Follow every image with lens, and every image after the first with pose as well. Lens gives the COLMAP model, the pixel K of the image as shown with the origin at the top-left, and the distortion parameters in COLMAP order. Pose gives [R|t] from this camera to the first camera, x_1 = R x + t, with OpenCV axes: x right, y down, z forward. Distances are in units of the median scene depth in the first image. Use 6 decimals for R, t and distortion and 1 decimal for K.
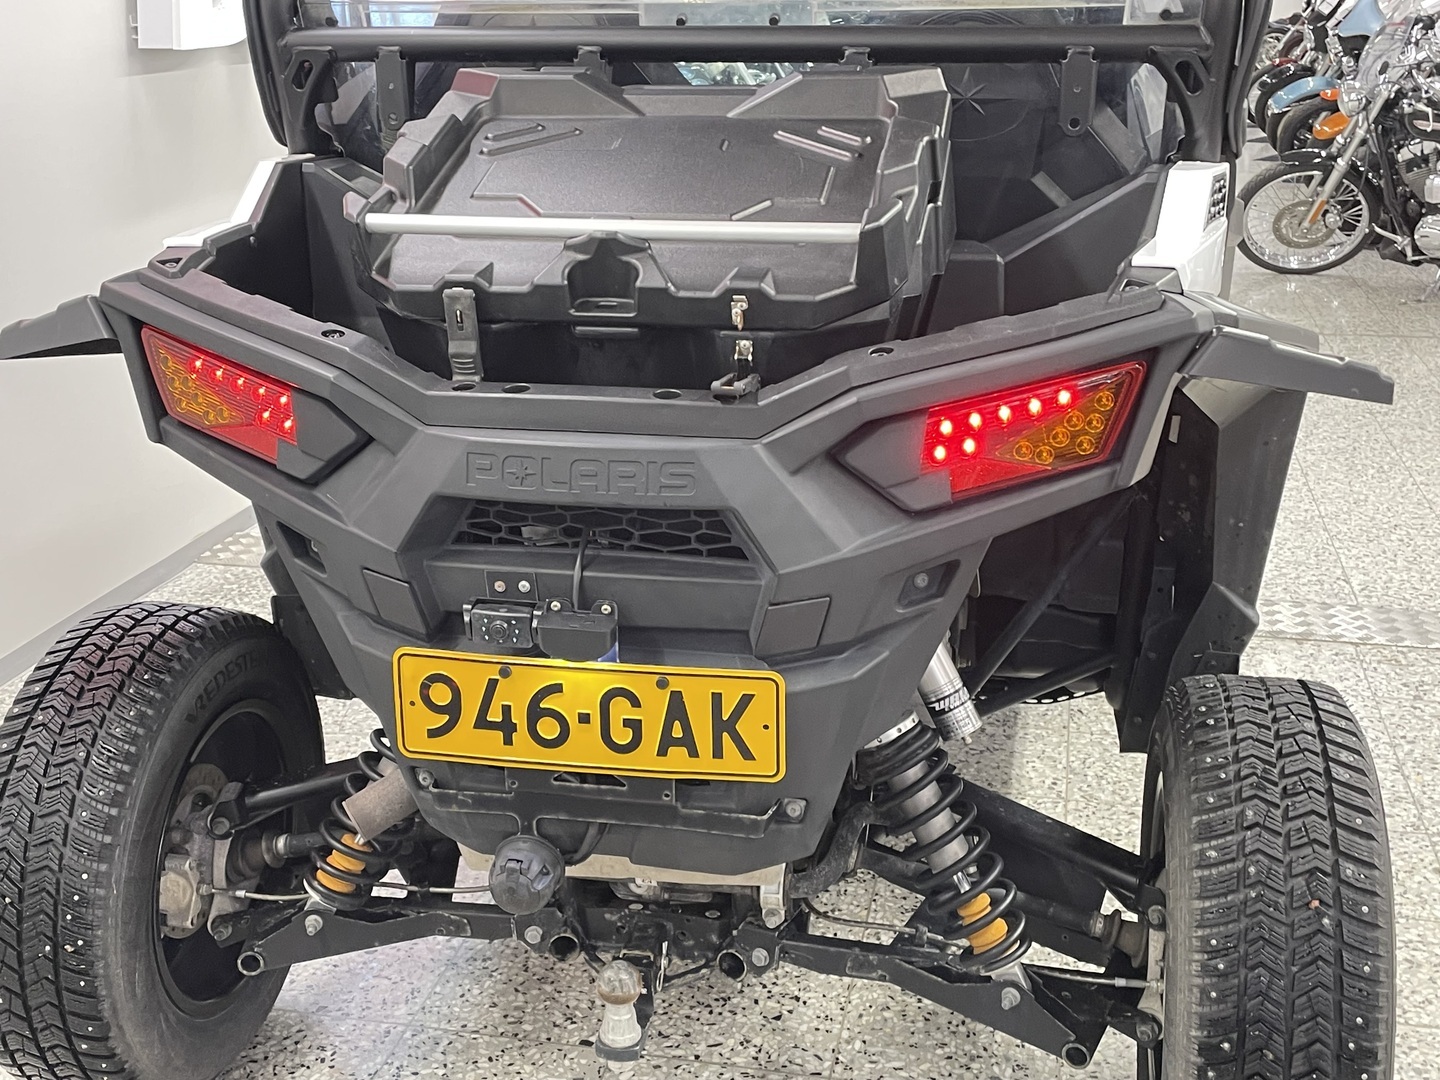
lens RADIAL K [[1691.4, 0, 695.0], [0, 1691.4, 552.5], [0, 0, 1]] dist [0.064269, 0.000000]
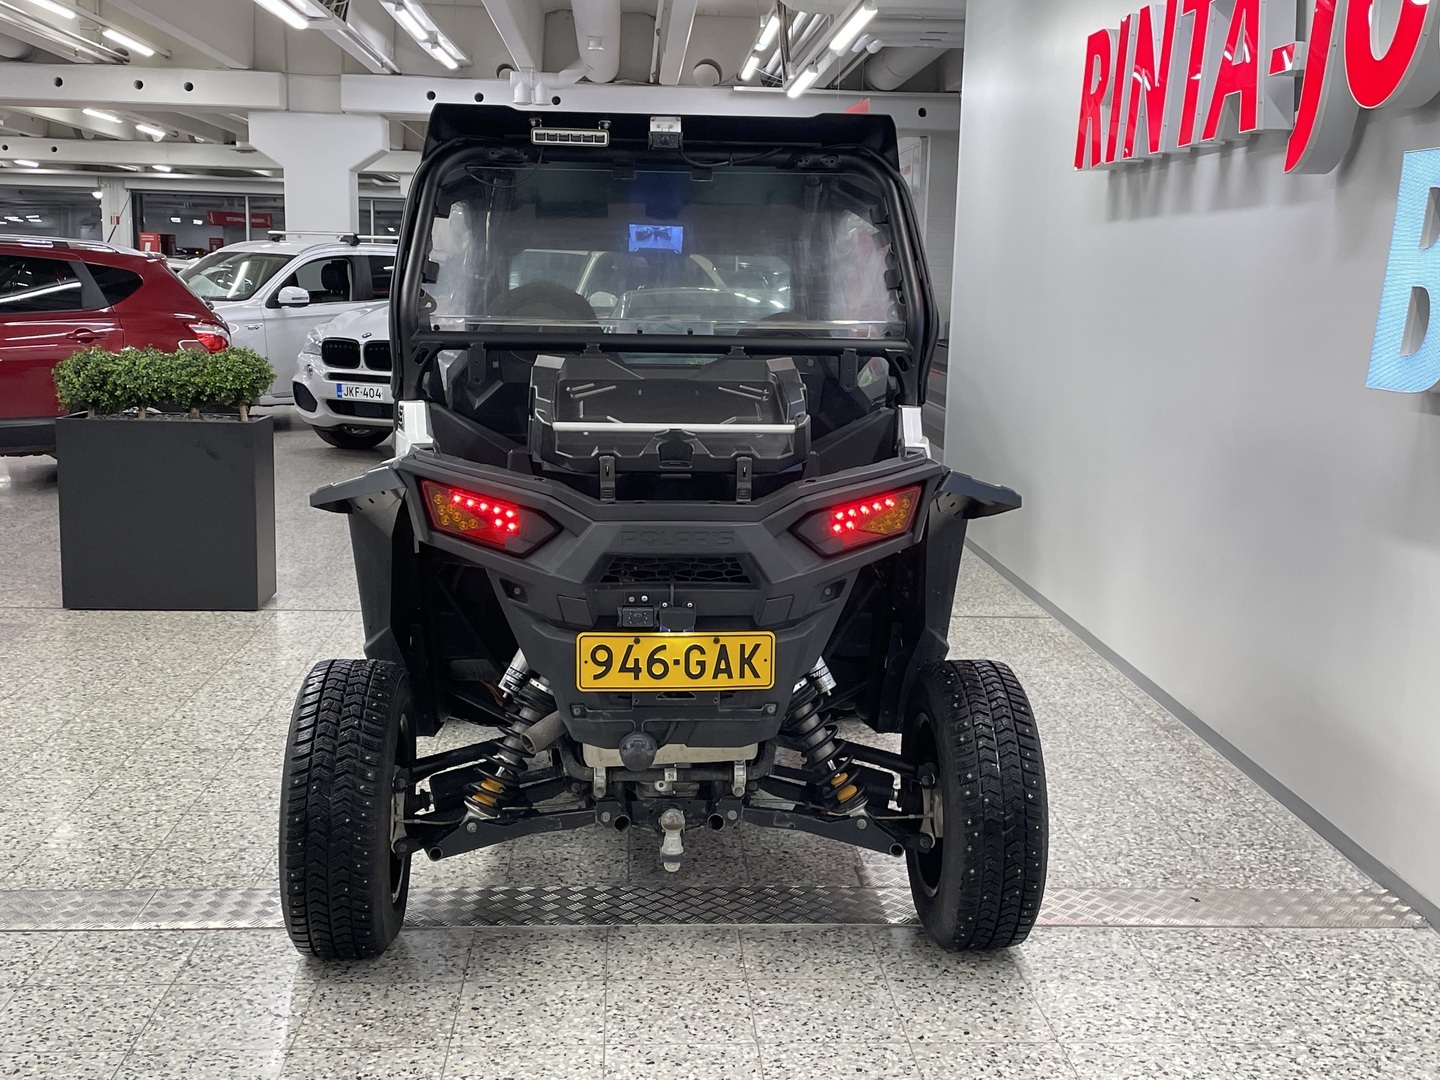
lens RADIAL K [[1691.4, 0, 717.6], [0, 1691.4, 534.5], [0, 0, 1]] dist [0.064269, 0.000000]
pose [[0.960998, -0.015327, 0.276129, -0.556864], [0.063063, 0.984303, -0.164837, 0.275171], [-0.269268, 0.175821, 0.946880, -0.932304]]
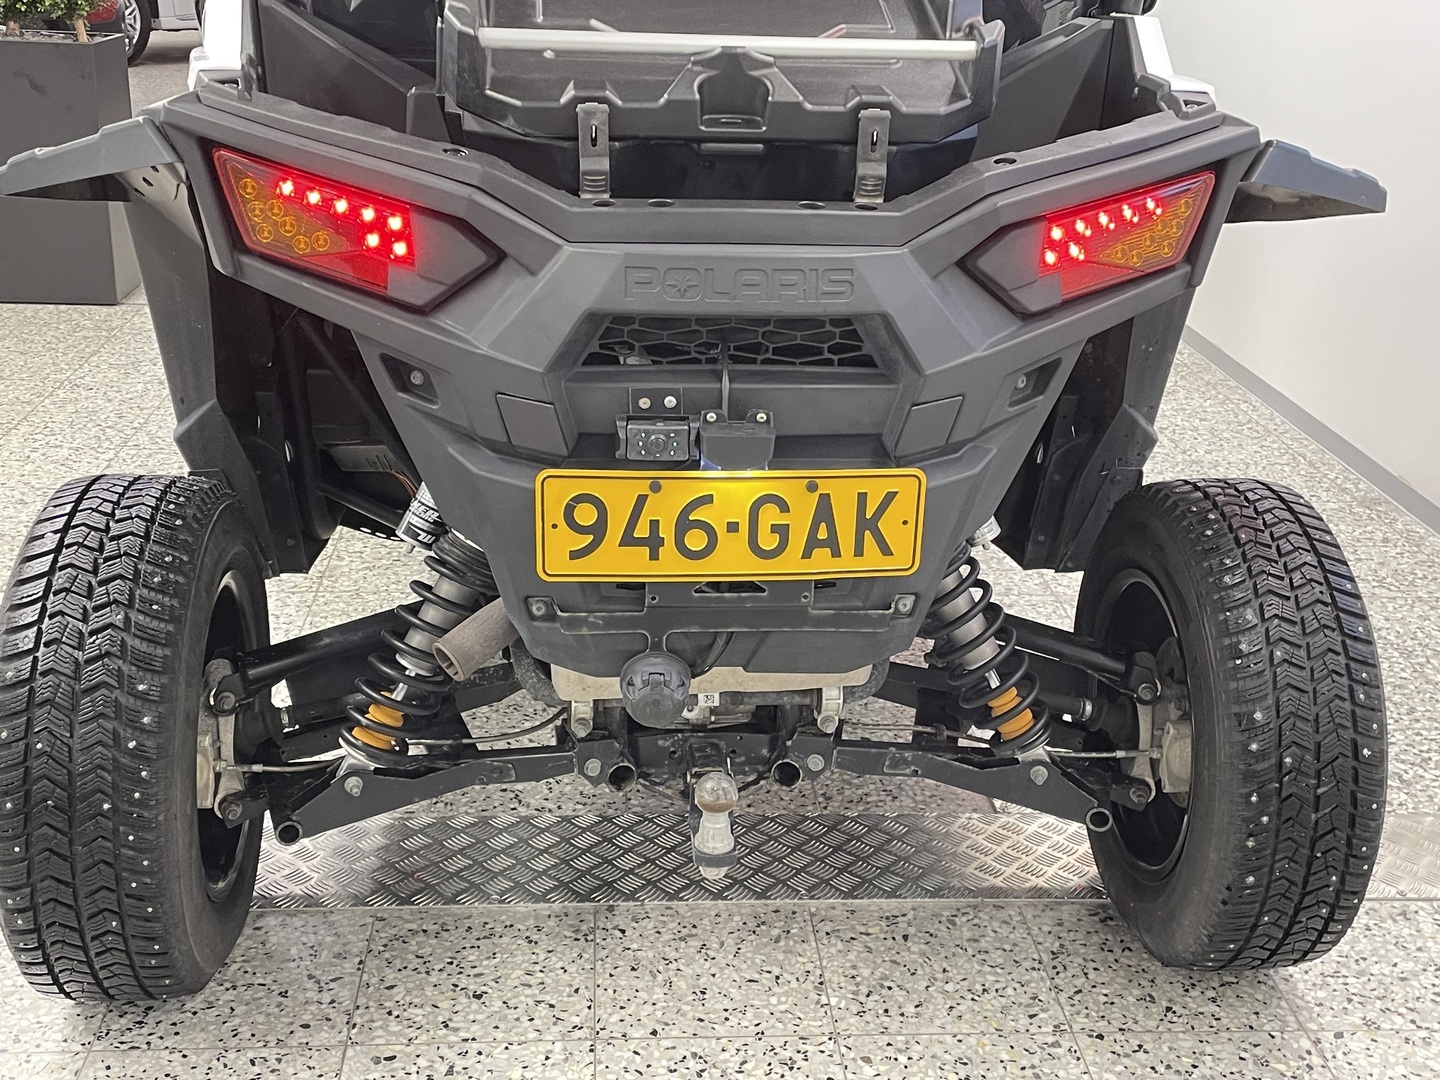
lens RADIAL K [[1691.4, 0, 726.0], [0, 1691.4, 564.6], [0, 0, 1]] dist [0.064269, 0.000000]
pose [[0.954901, -0.068860, 0.288828, -0.356564], [0.055305, 0.996962, 0.054842, 0.061515], [-0.291727, -0.036395, 0.955809, 0.011432]]
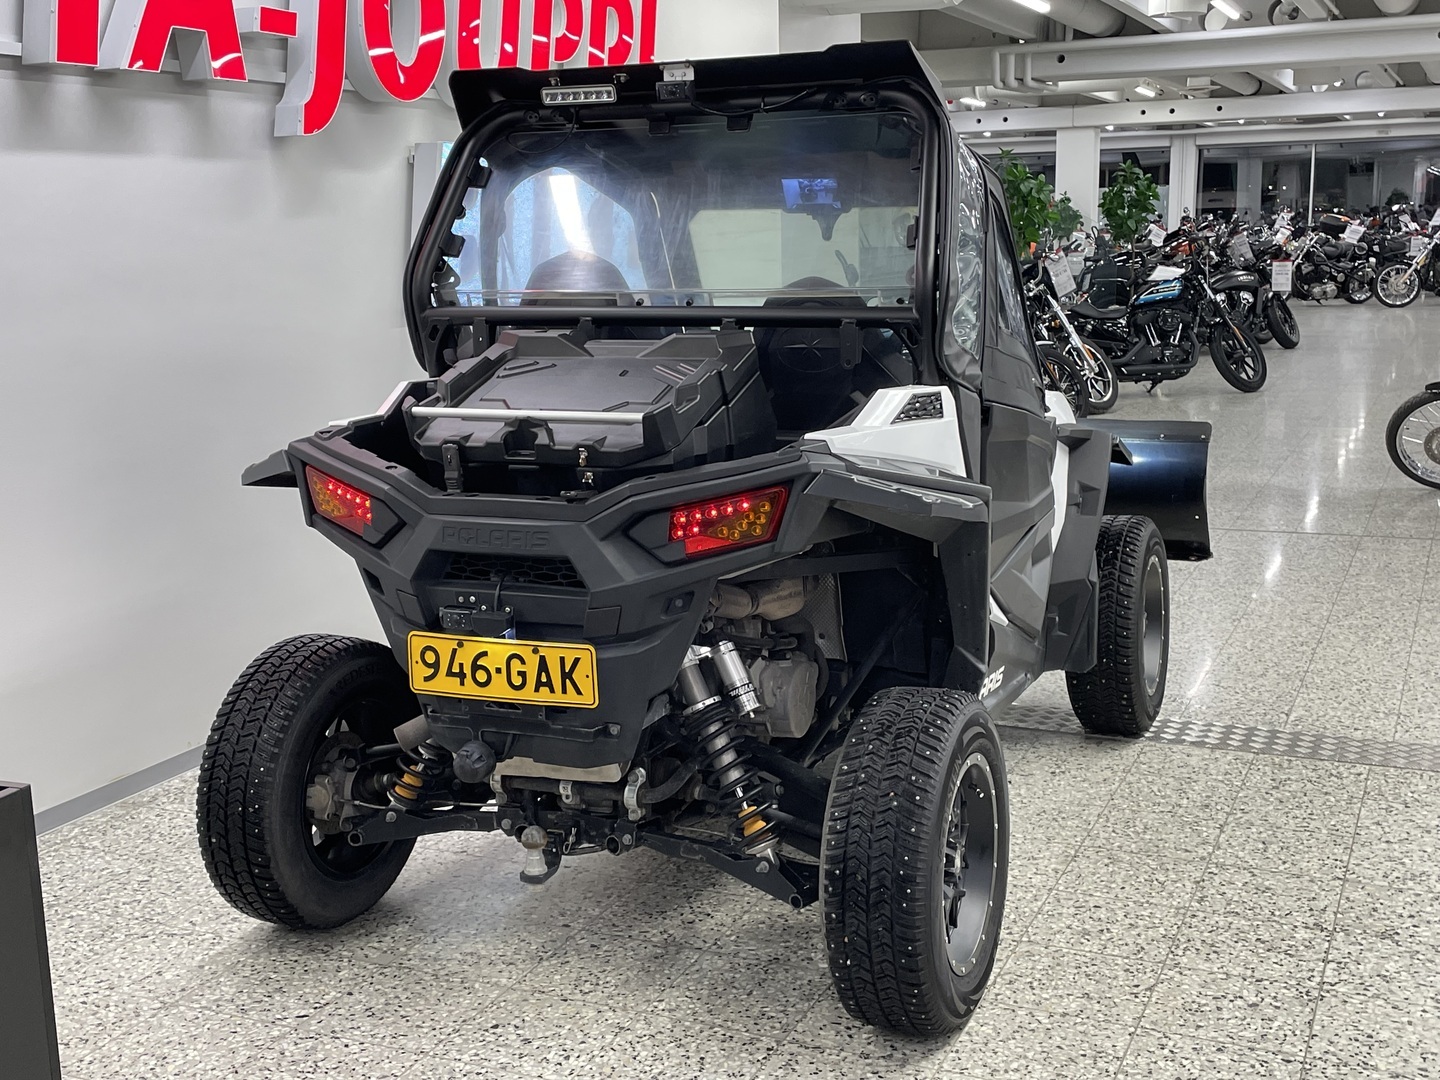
lens RADIAL K [[1691.4, 0, 725.7], [0, 1691.4, 537.4], [0, 0, 1]] dist [0.064269, 0.000000]
pose [[0.980113, 0.022493, -0.197164, 0.528114], [-0.049406, 0.989928, -0.132669, 0.181799], [0.192194, 0.139772, 0.971352, -0.765852]]
